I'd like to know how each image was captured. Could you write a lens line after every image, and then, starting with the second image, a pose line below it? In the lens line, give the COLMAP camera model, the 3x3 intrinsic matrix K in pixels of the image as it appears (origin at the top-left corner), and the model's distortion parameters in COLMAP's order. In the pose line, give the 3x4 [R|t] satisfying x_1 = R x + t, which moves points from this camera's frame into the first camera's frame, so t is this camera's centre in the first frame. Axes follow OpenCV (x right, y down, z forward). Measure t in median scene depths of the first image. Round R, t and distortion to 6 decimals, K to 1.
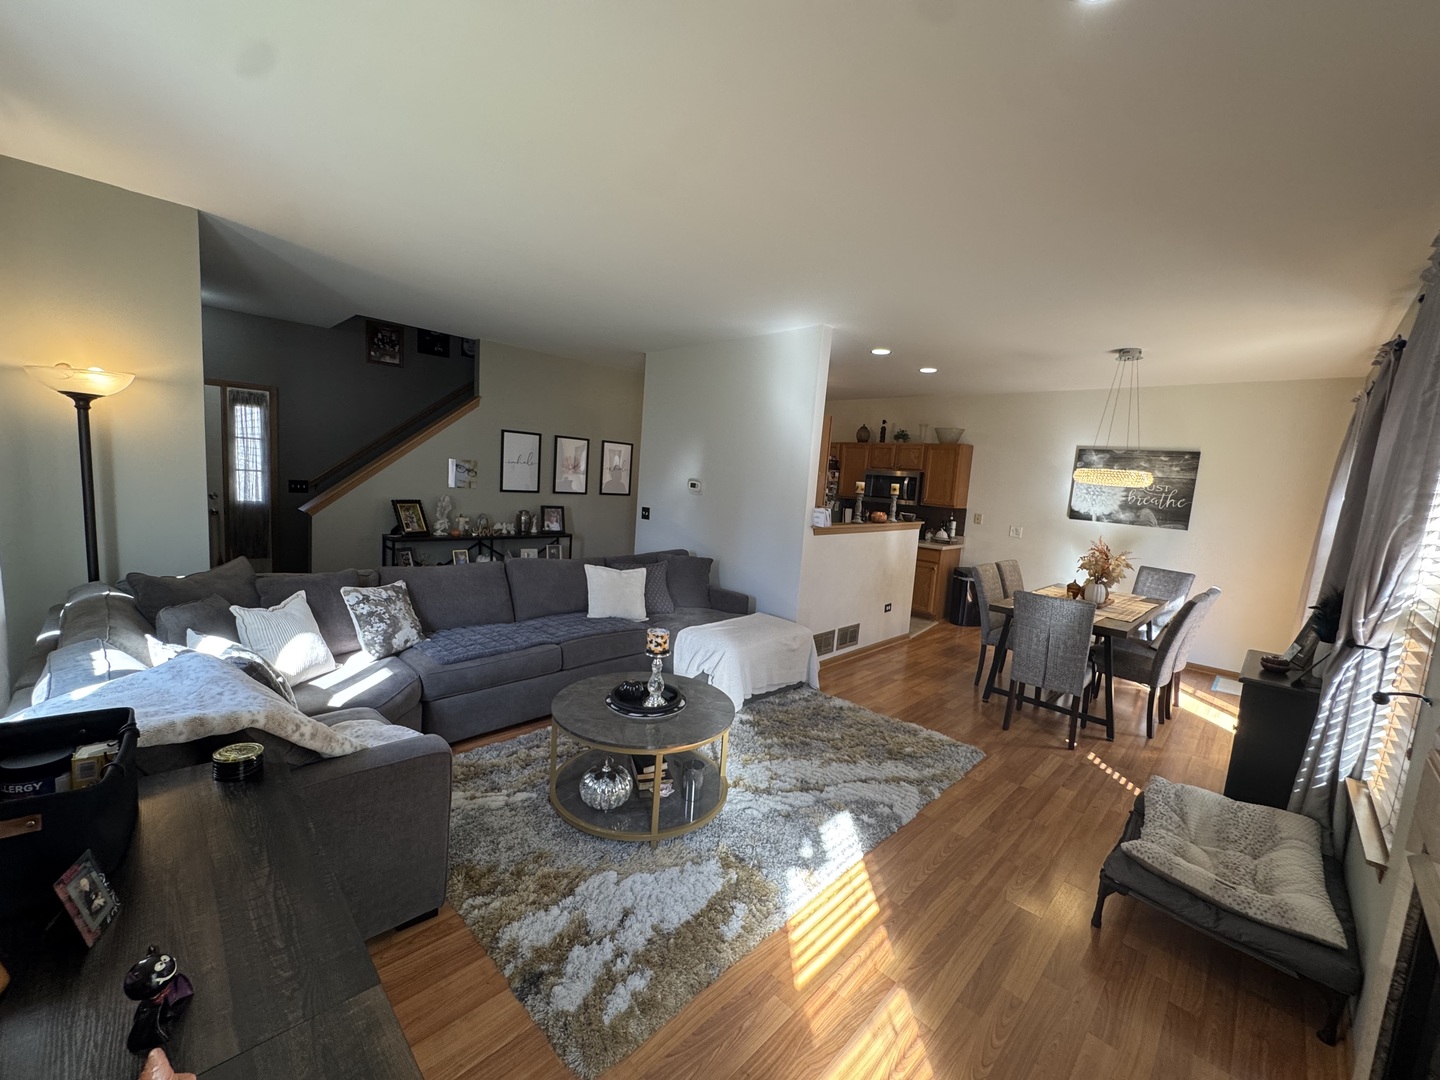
lens RADIAL K [[577.9, 0, 714.2], [0, 577.9, 542.3], [0, 0, 1]] dist [-0.004277, 0.000523]
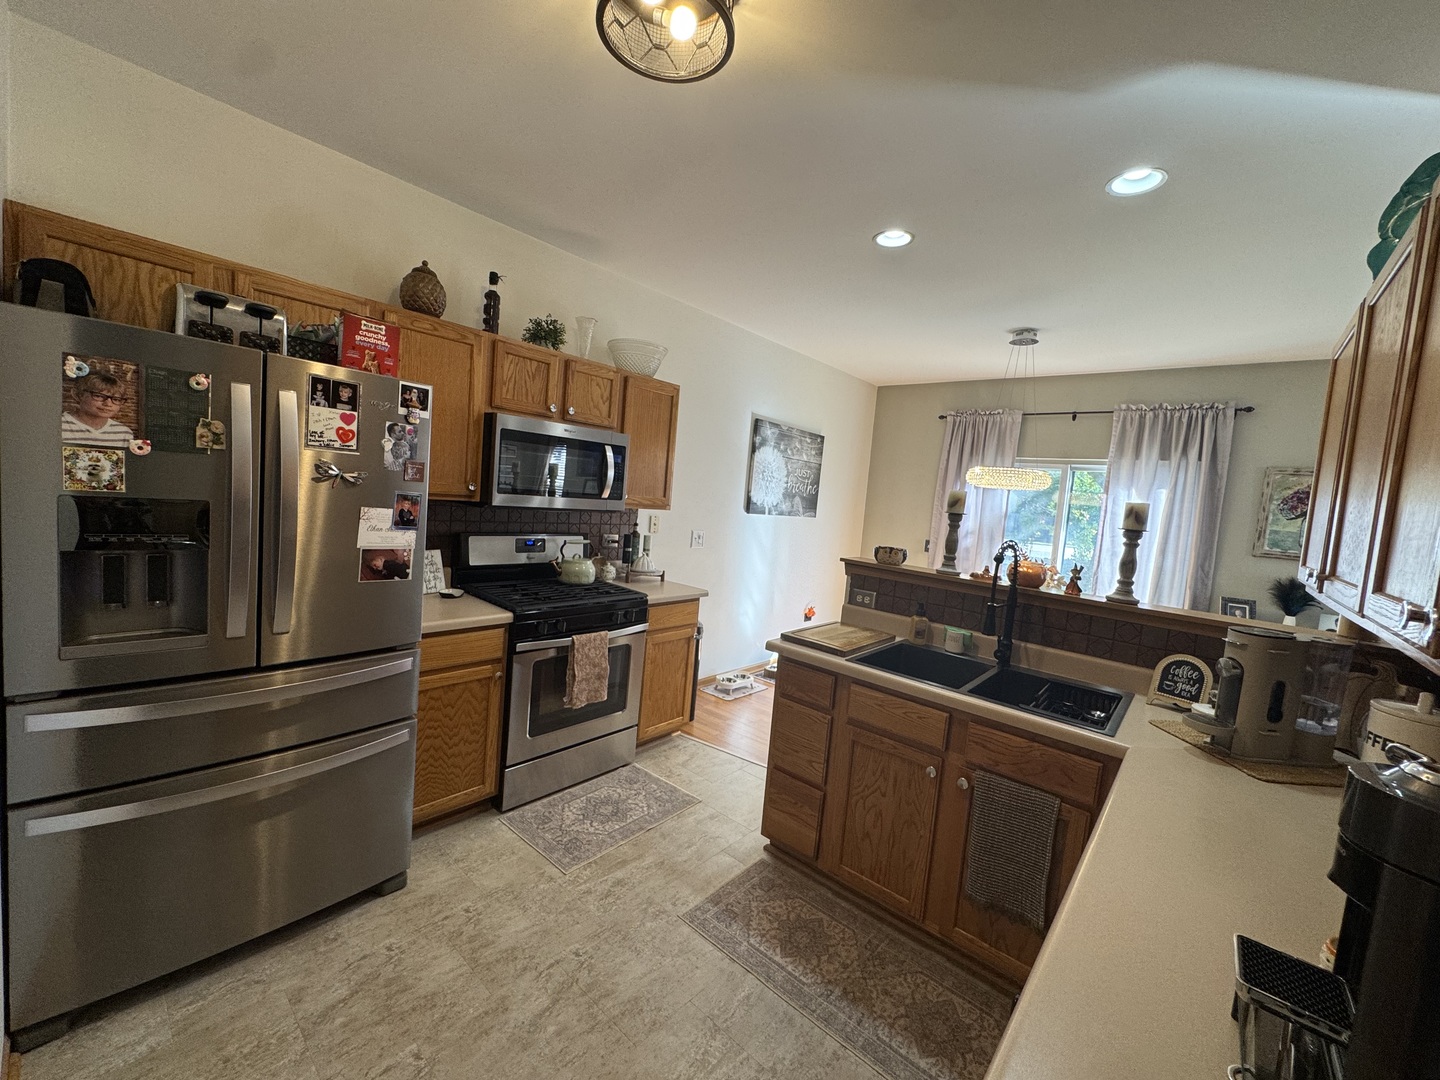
lens RADIAL K [[577.9, 0, 719.2], [0, 577.9, 538.6], [0, 0, 1]] dist [-0.004277, 0.000523]
pose [[-0.066812, -0.151307, 0.986226, -0.121599], [0.026839, 0.987805, 0.153367, -0.137029], [-0.997405, 0.036716, -0.061936, 1.210881]]
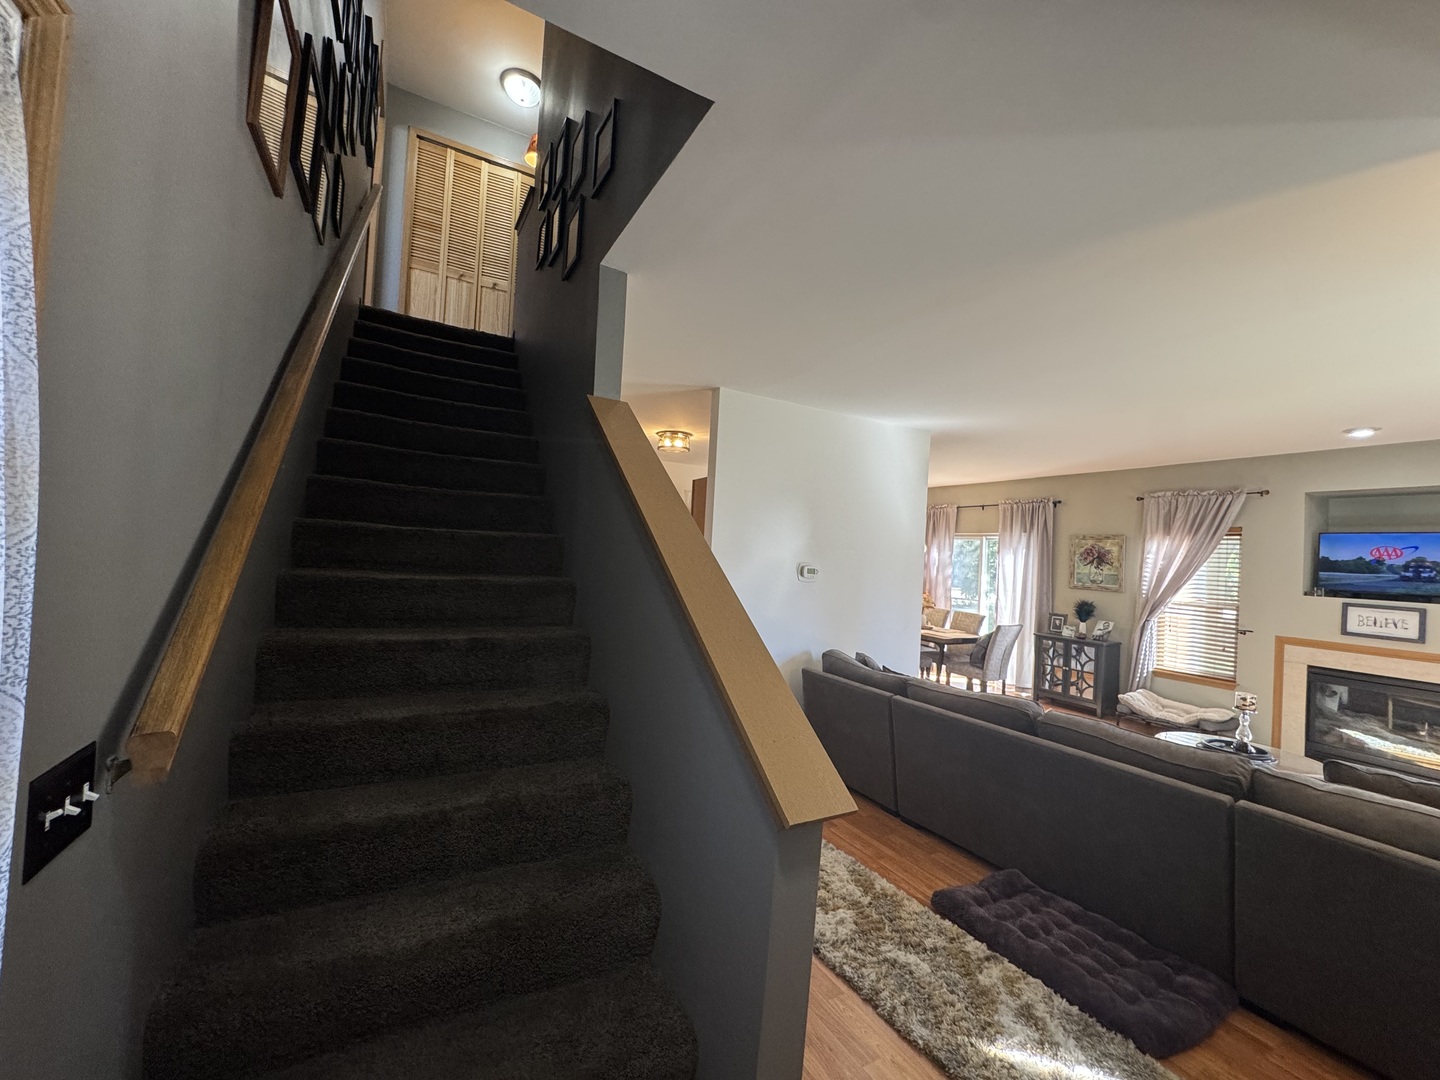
lens RADIAL K [[577.9, 0, 719.0], [0, 577.9, 540.5], [0, 0, 1]] dist [-0.004277, 0.000523]
pose [[0.277244, -0.029959, 0.960332, -0.831237], [0.075298, 0.997117, 0.009368, -0.152725], [-0.957844, 0.069713, 0.278701, 0.850709]]
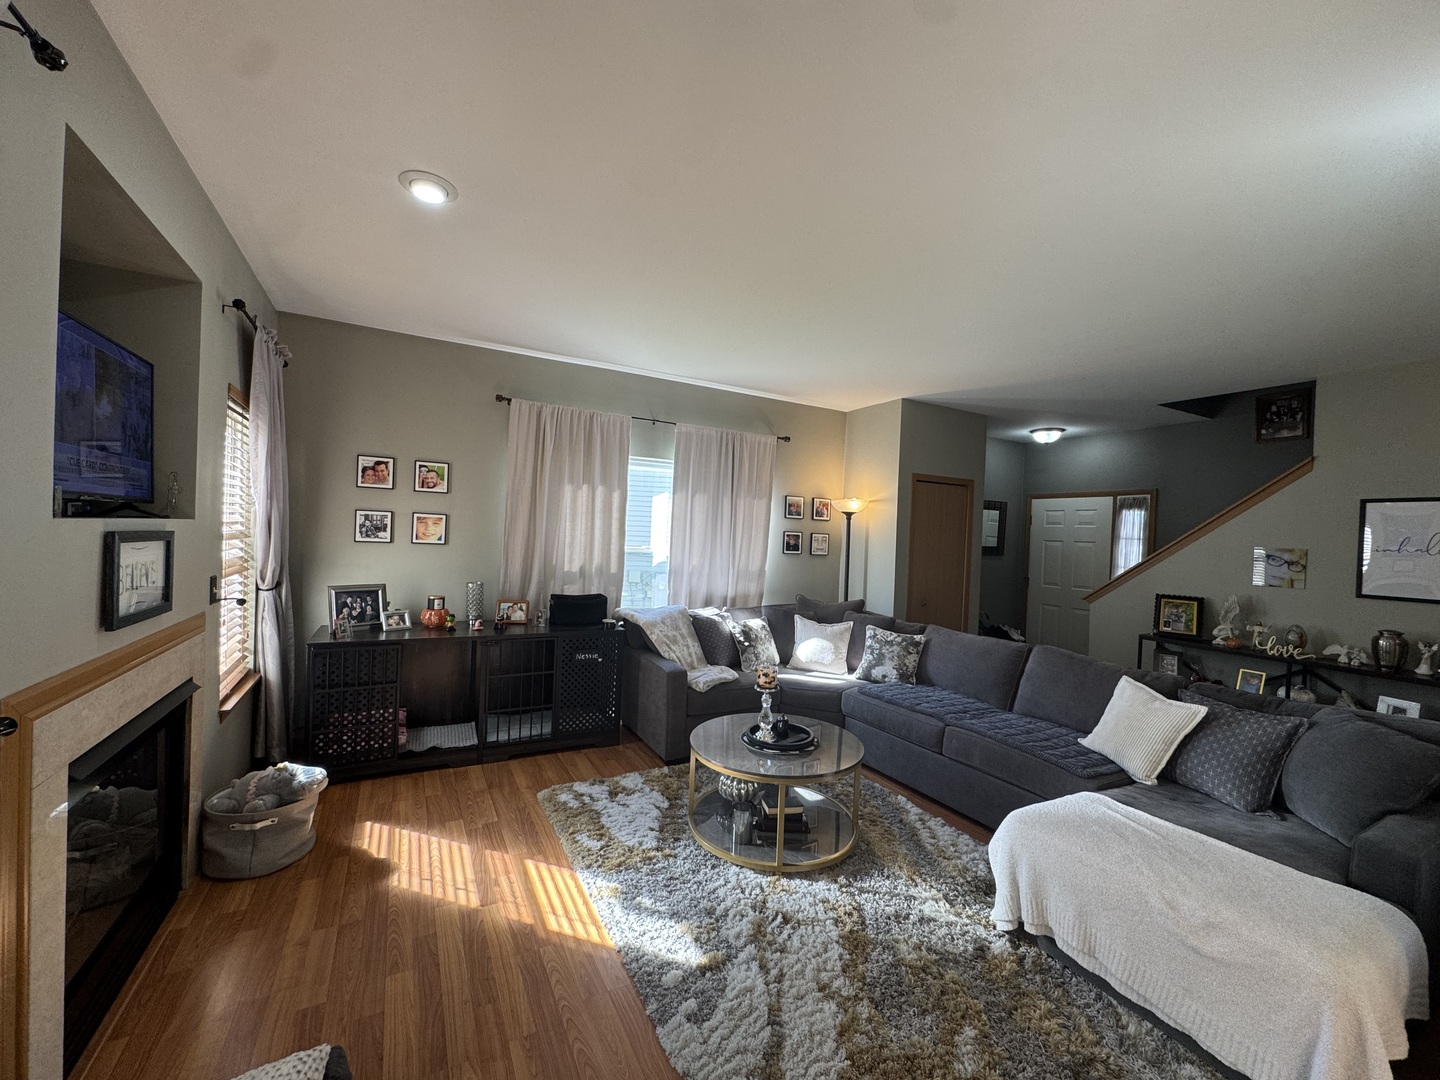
lens RADIAL K [[577.9, 0, 720.7], [0, 577.9, 538.9], [0, 0, 1]] dist [-0.004277, 0.000523]
pose [[-0.267940, -0.070261, -0.960870, 0.464654], [-0.169181, 0.985271, -0.024869, -0.019314], [0.948465, 0.155898, -0.275881, 0.556855]]
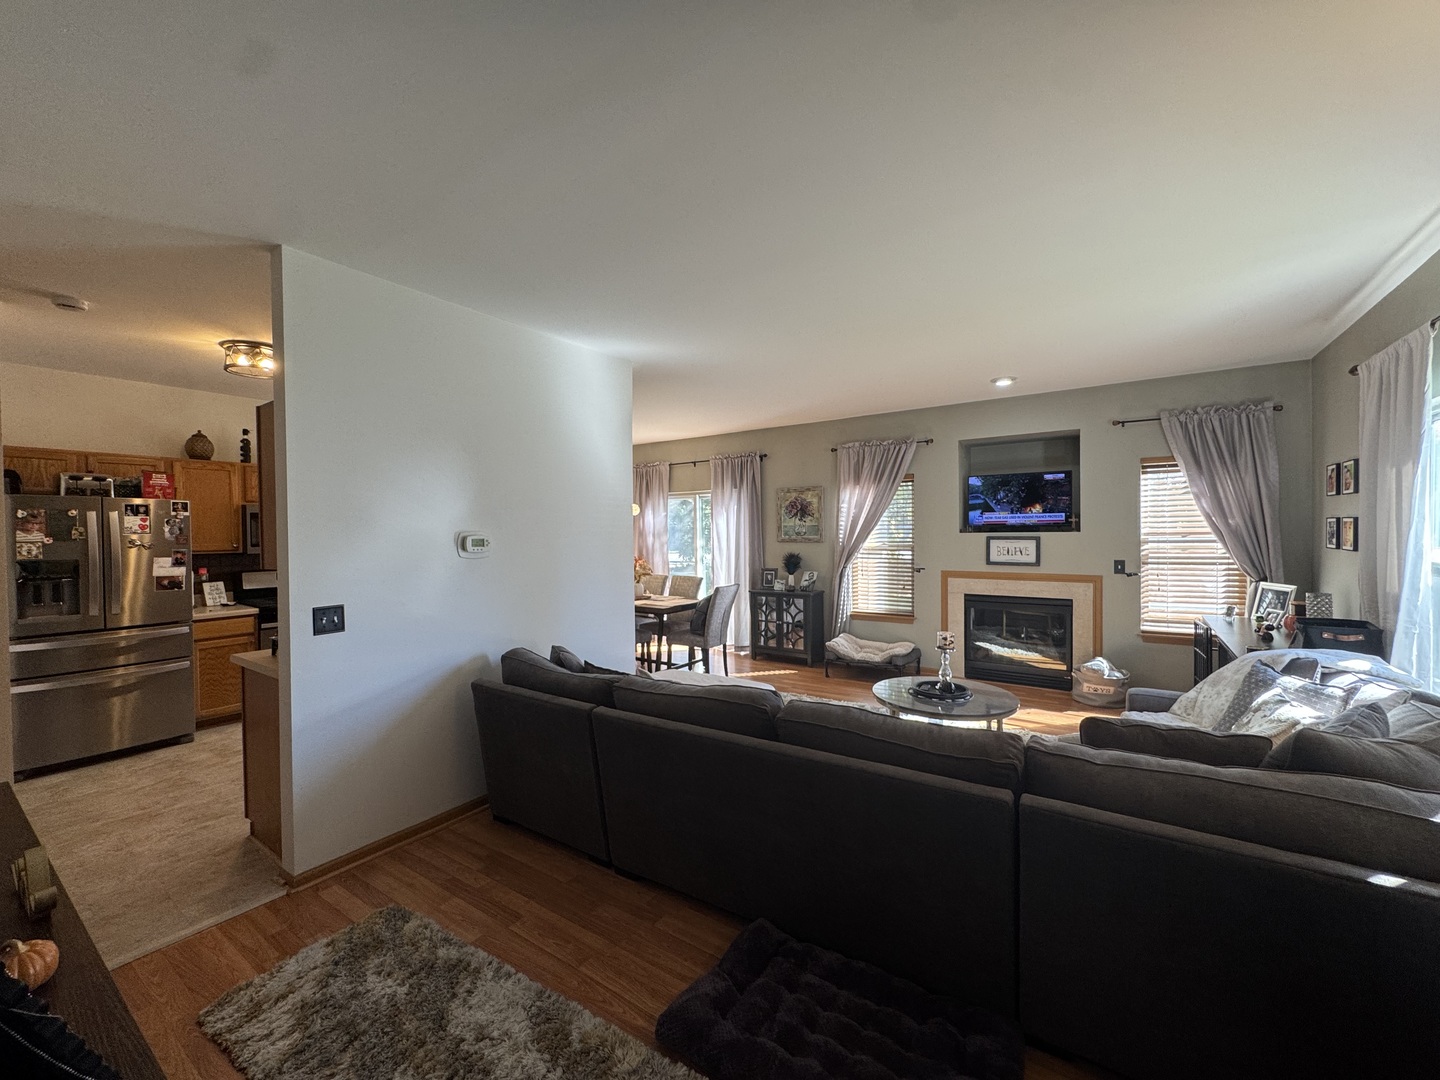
lens RADIAL K [[577.9, 0, 719.2], [0, 577.9, 540.1], [0, 0, 1]] dist [-0.004277, 0.000523]
pose [[-0.188627, -0.080237, 0.978766, -0.625385], [0.111406, 0.988475, 0.102503, -0.127545], [-0.975709, 0.128375, -0.177514, 0.824754]]
